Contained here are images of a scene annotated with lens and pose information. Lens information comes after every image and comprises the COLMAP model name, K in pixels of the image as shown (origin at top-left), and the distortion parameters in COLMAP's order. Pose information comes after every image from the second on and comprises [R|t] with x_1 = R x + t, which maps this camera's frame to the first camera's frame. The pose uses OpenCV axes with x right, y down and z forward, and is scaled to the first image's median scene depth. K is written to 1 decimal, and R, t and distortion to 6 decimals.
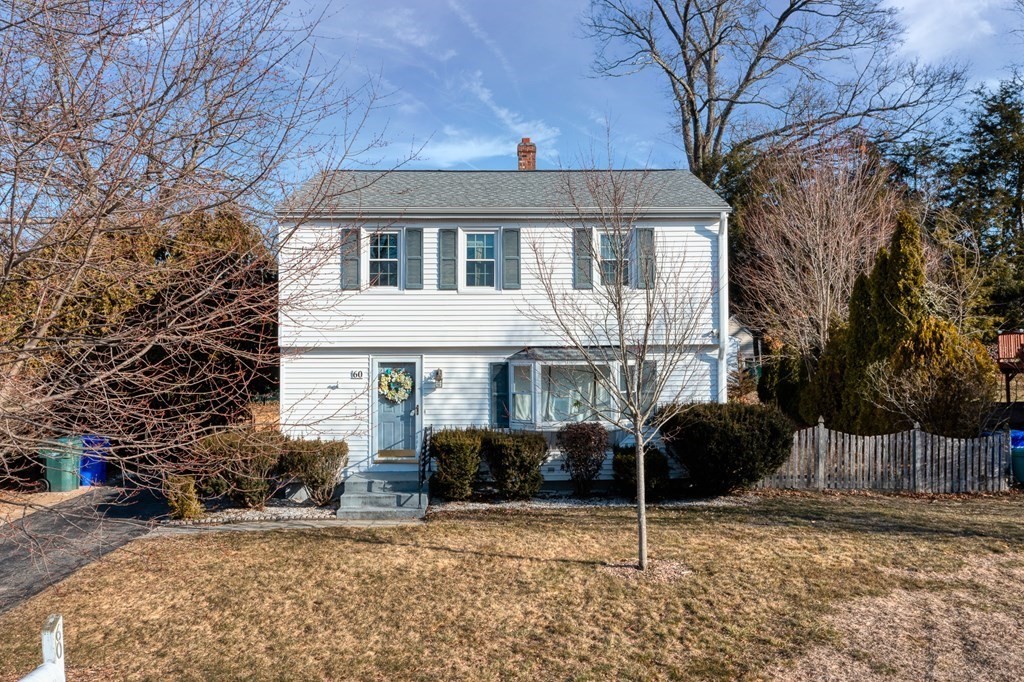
lens RADIAL K [[812.3, 0, 512.1], [0, 812.3, 392.3], [0, 0, 1]] dist [-0.006735, -0.005451]
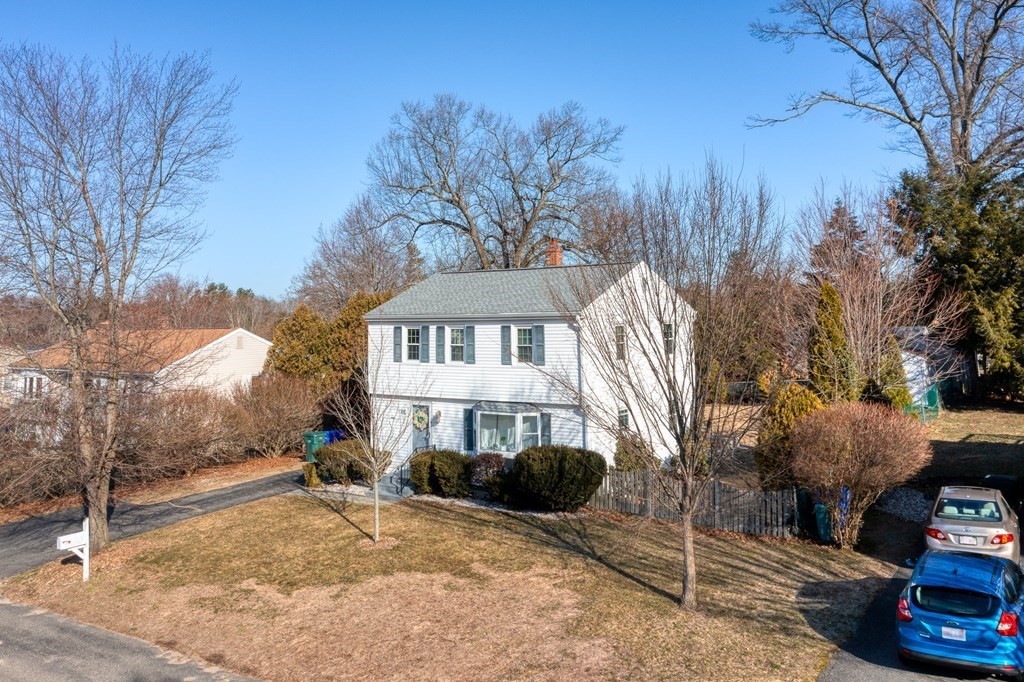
lens RADIAL K [[834.1, 0, 512.0], [0, 834.1, 341.0], [0, 0, 1]] dist [-0.000724, -0.003931]
pose [[0.799785, 0.006525, -0.600251, 1.037314], [-0.011244, 0.999928, -0.004112, -0.165169], [0.600181, 0.010038, 0.799801, -0.253218]]
